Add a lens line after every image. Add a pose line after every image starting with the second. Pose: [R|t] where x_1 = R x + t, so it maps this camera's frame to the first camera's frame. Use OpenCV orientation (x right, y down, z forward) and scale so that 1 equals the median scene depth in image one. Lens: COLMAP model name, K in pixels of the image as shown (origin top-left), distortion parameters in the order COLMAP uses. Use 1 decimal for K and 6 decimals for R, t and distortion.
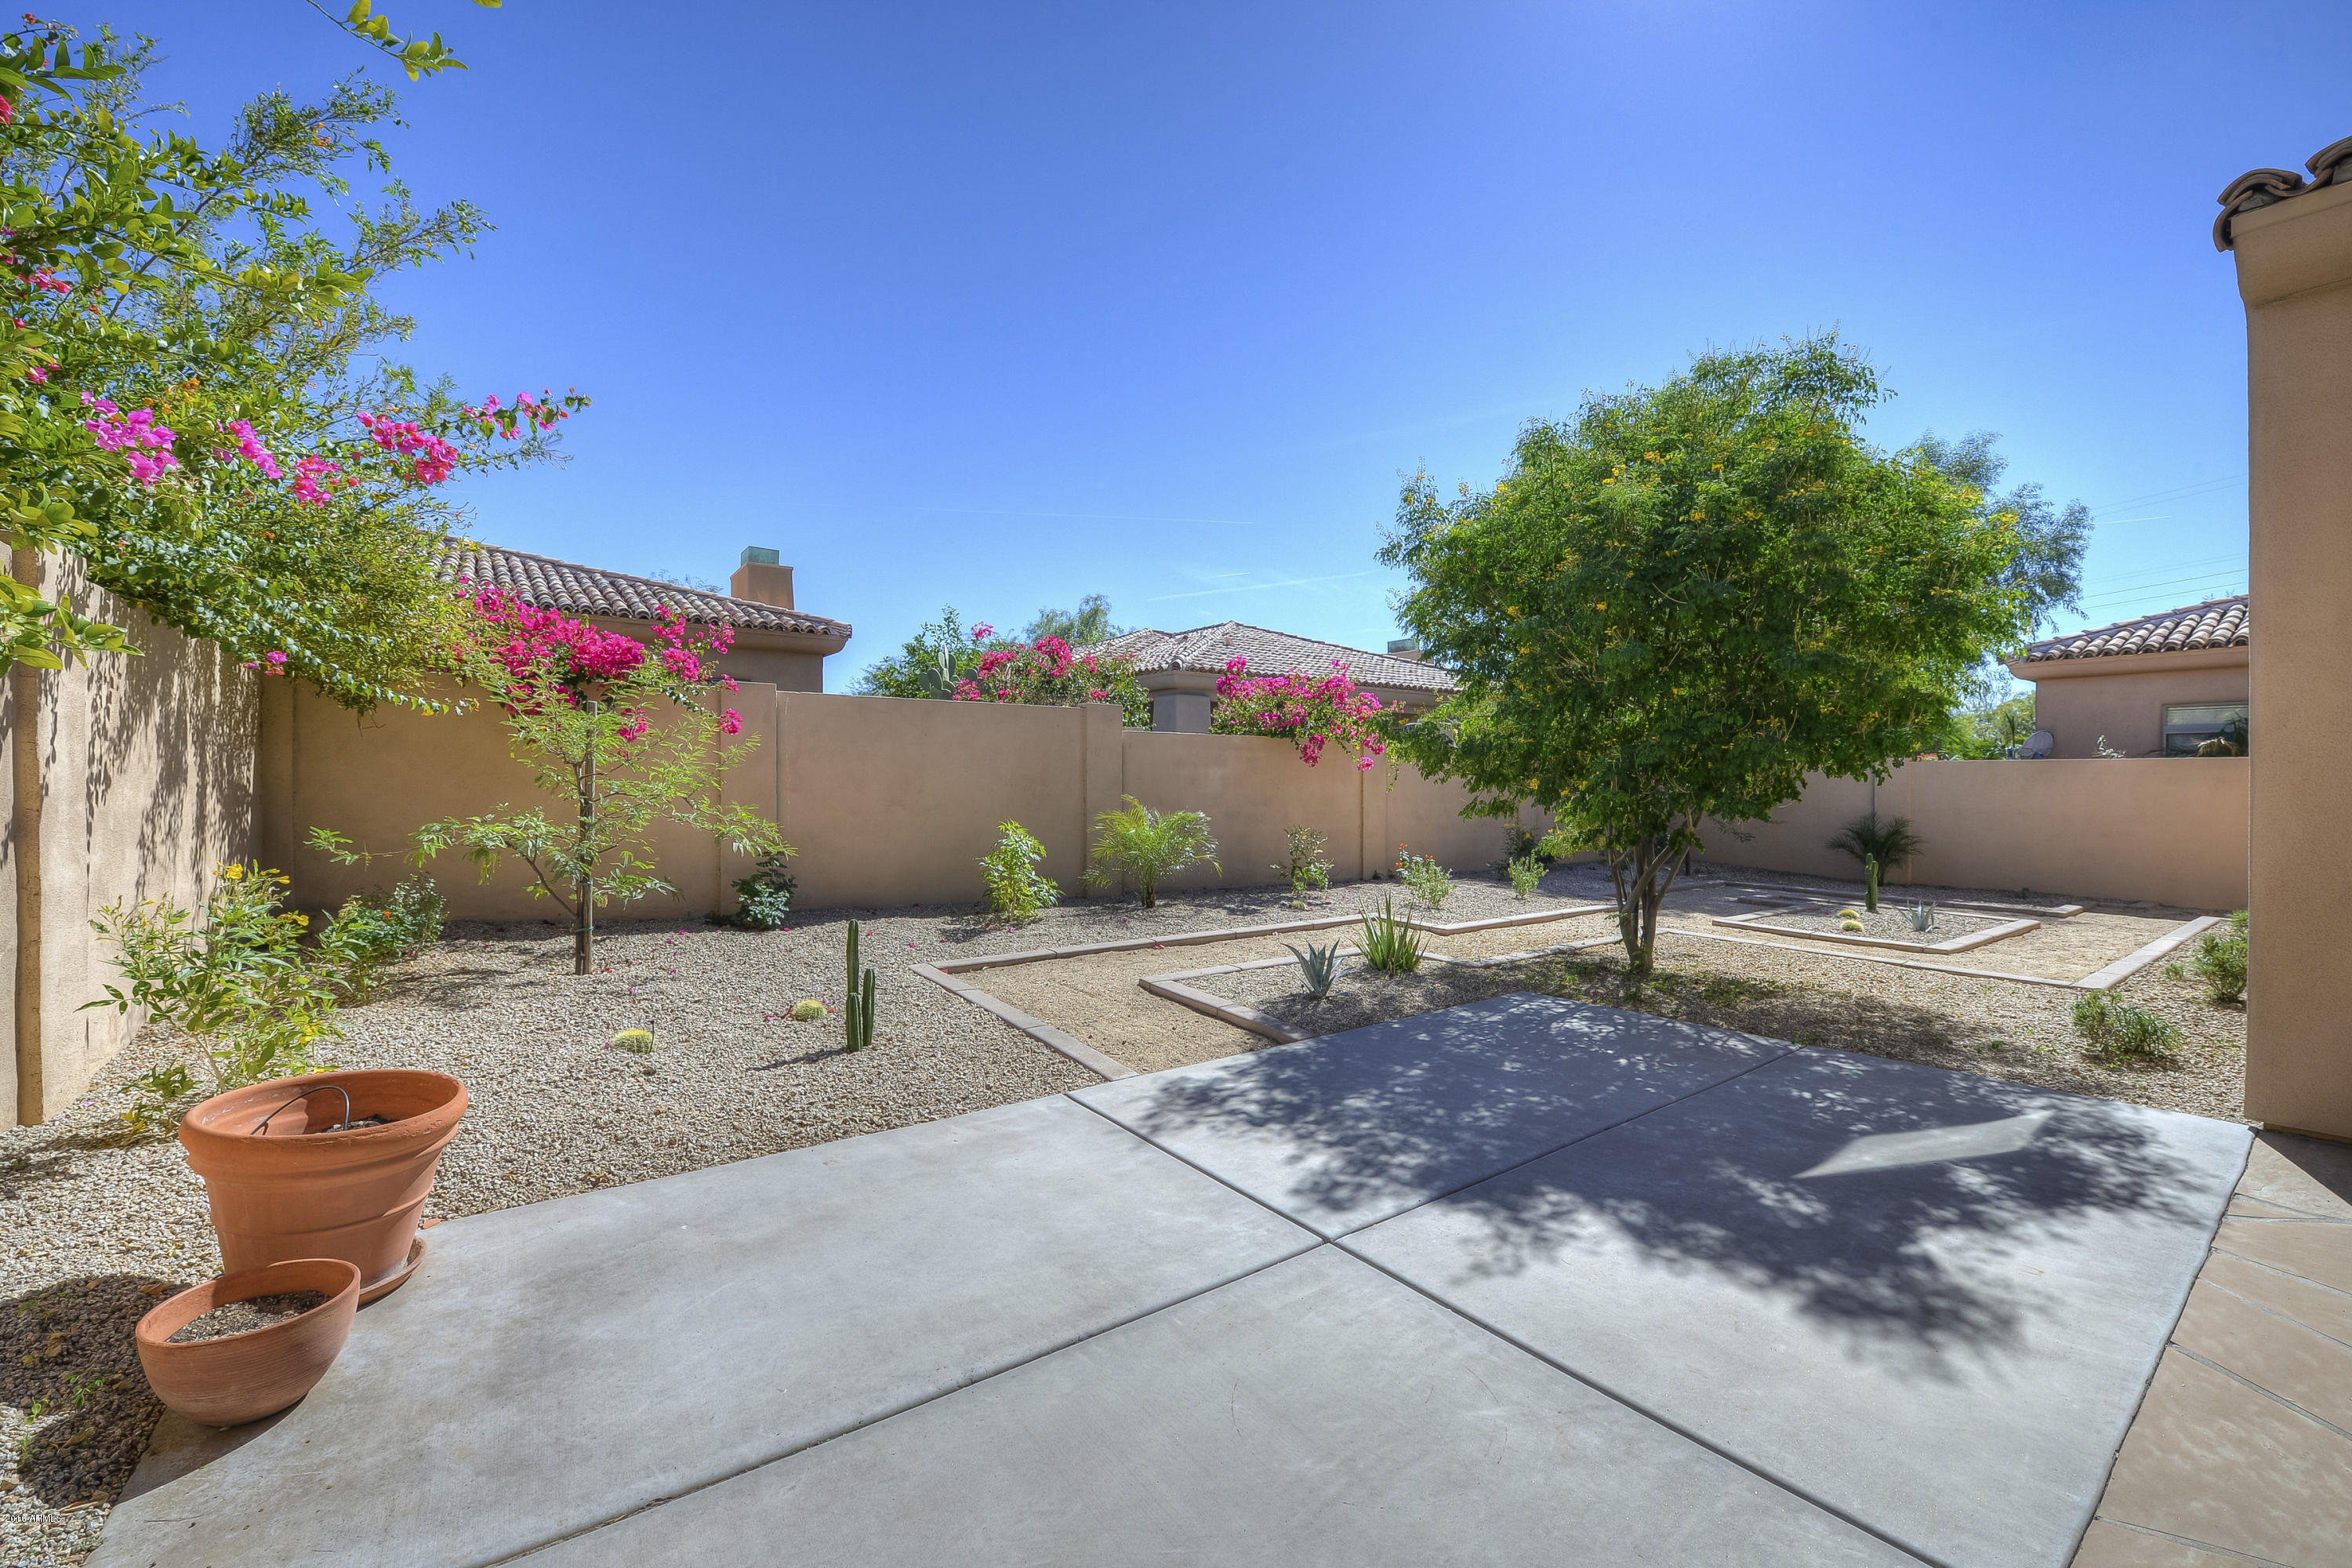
lens RADIAL K [[961.7, 0, 1158.7], [0, 961.7, 771.9], [0, 0, 1]] dist [-0.011008, 0.000970]
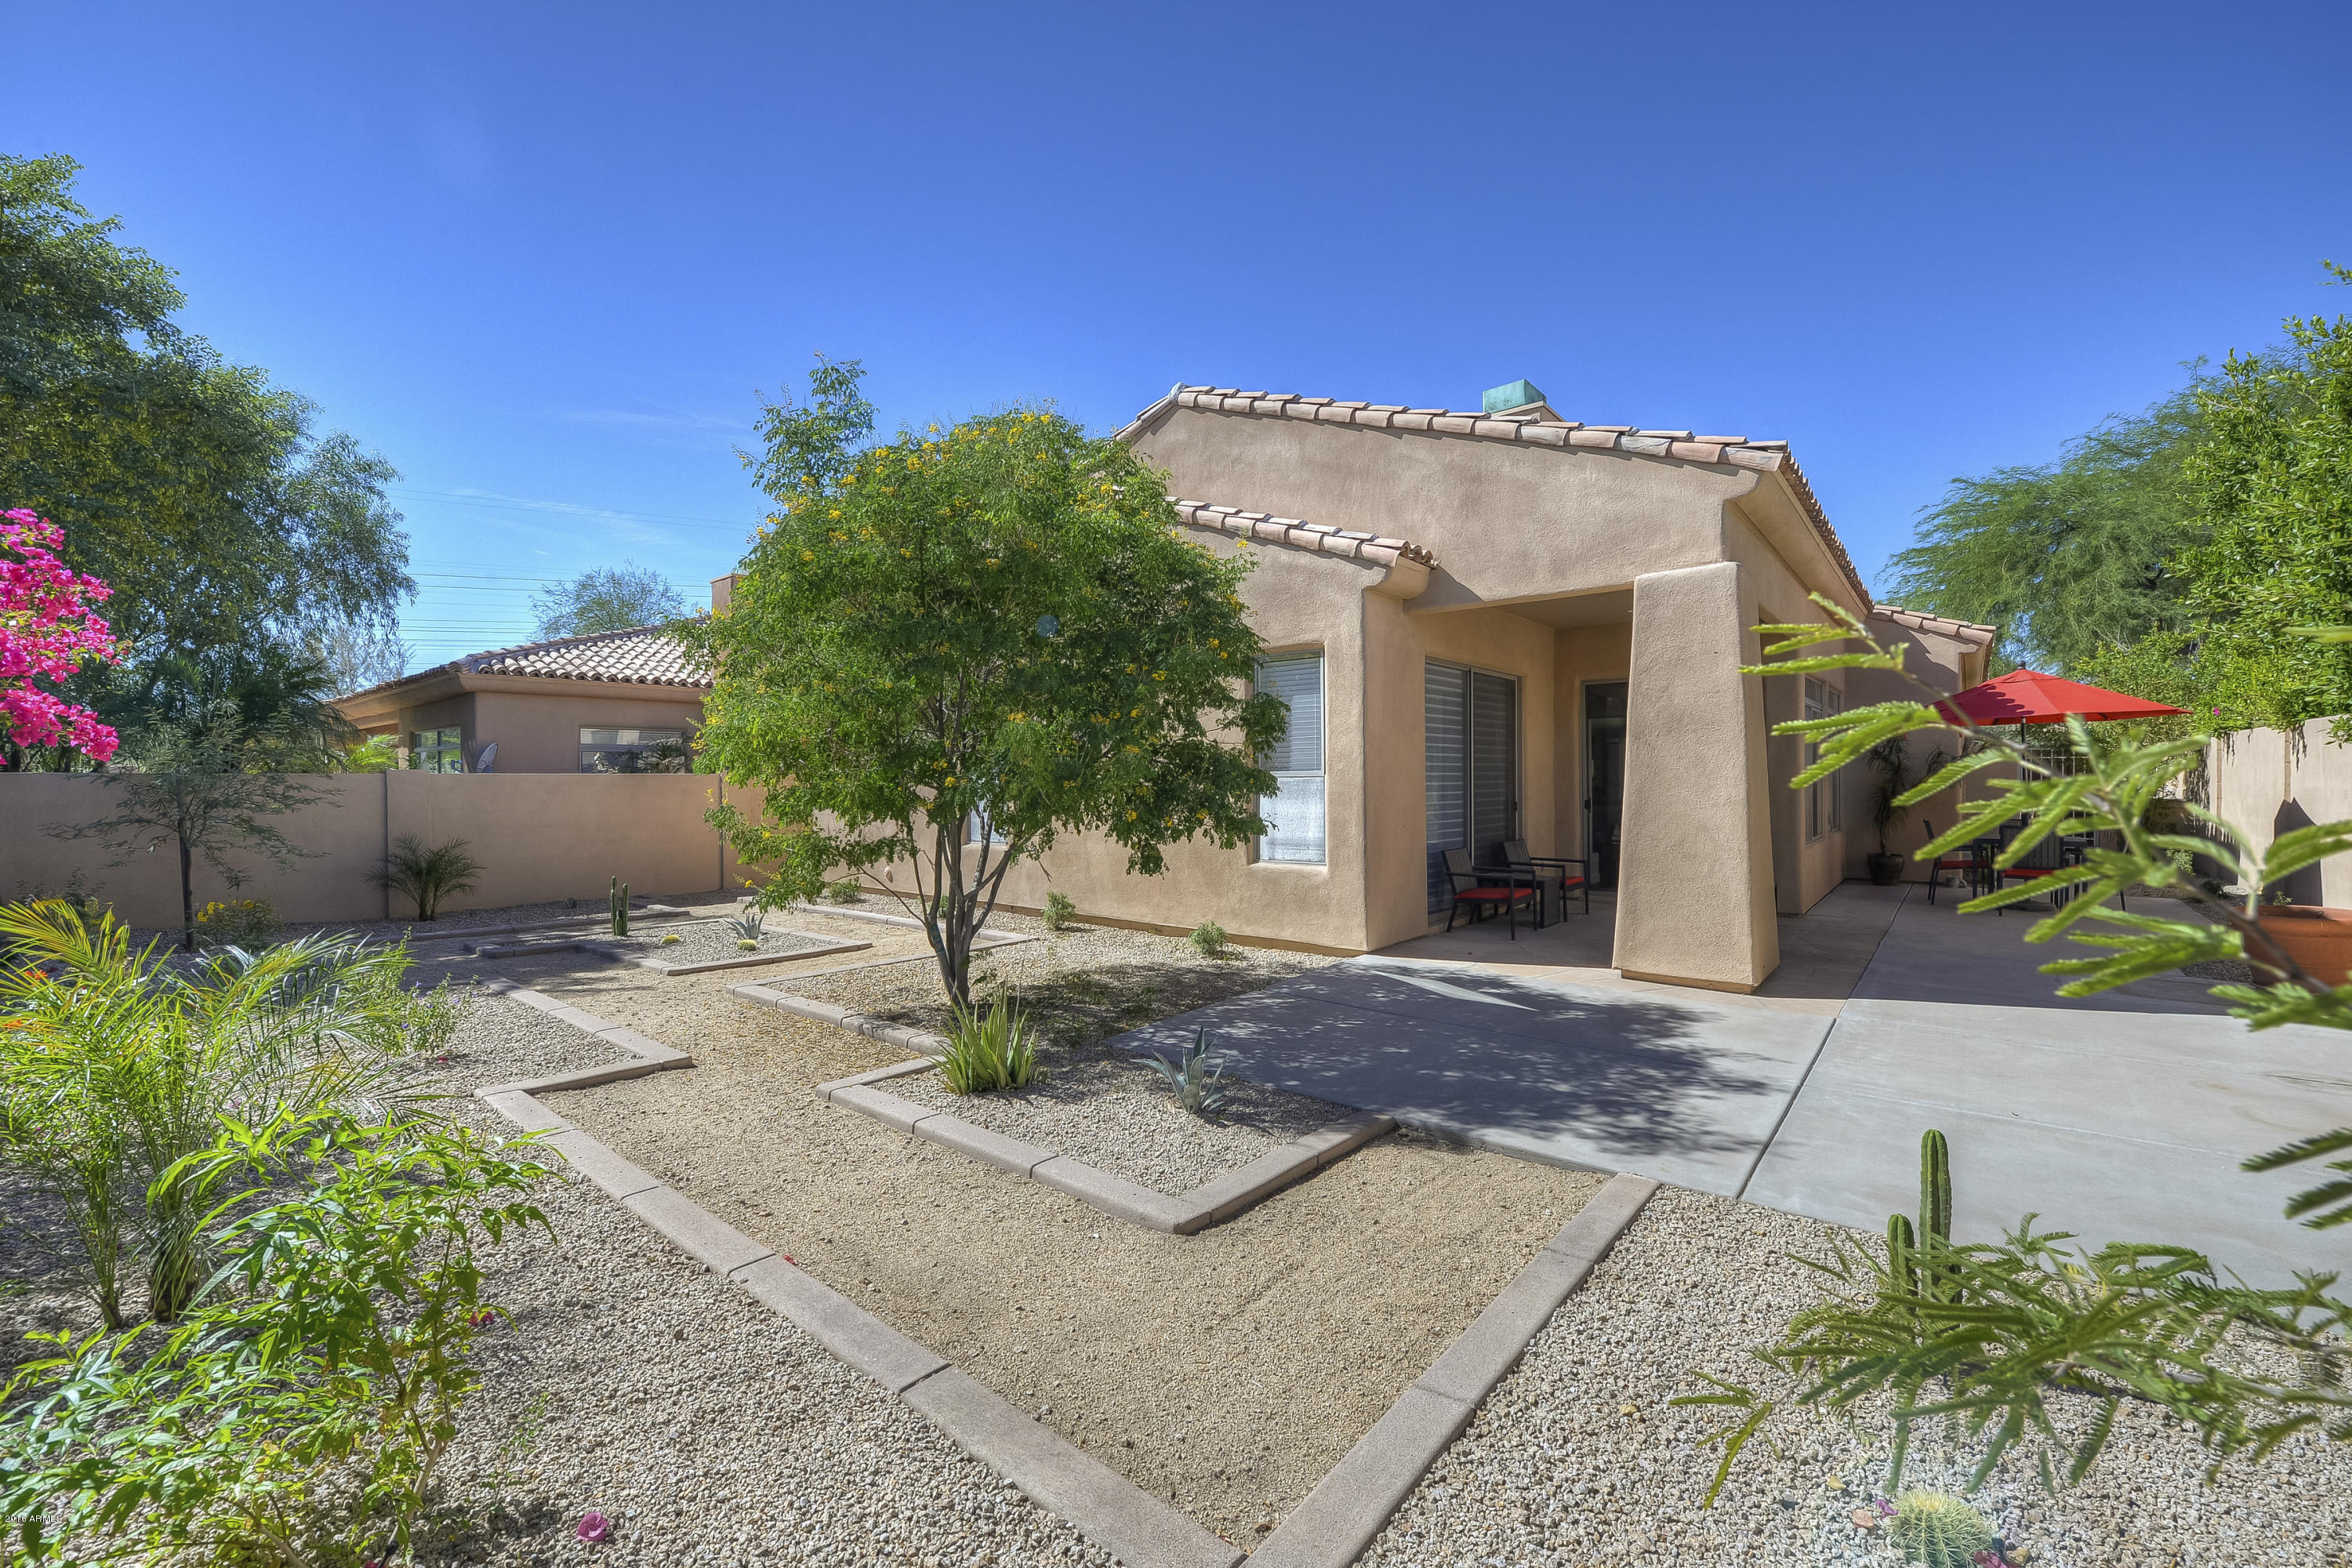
lens RADIAL K [[961.7, 0, 1169.2], [0, 961.7, 784.8], [0, 0, 1]] dist [-0.011008, 0.000970]
pose [[-0.281573, -0.015266, 0.959418, -1.158655], [-0.009072, 0.999871, 0.013247, -0.077003], [-0.959497, -0.004974, -0.281675, 2.576936]]
